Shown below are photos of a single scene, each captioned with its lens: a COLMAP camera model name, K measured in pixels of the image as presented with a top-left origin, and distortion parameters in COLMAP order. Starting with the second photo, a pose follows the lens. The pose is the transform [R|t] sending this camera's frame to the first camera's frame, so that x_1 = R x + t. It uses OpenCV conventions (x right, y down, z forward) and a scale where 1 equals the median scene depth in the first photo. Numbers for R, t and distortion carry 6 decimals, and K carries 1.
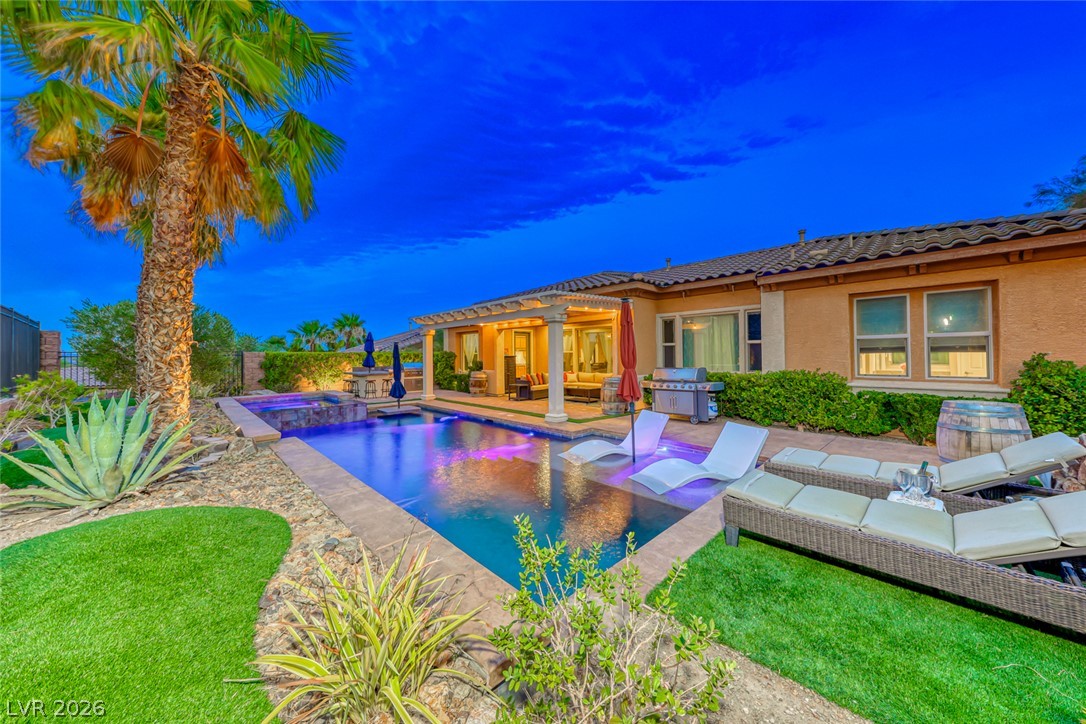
lens RADIAL K [[380.0, 0, 530.8], [0, 380.0, 356.9], [0, 0, 1]] dist [0.003785, -0.002753]
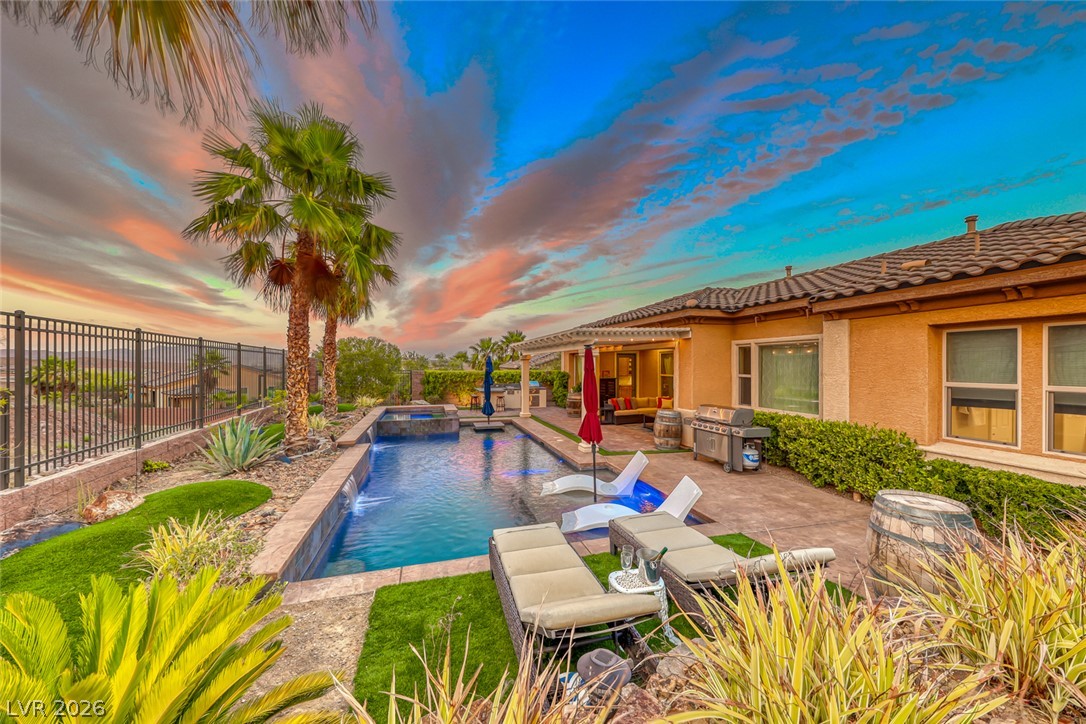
lens RADIAL K [[380.0, 0, 517.9], [0, 380.0, 365.8], [0, 0, 1]] dist [0.003785, -0.002753]
pose [[0.882554, 0.007893, -0.470144, 0.430091], [-0.008334, 0.999965, 0.001145, -0.072306], [0.470137, 0.002907, 0.882589, -0.019568]]
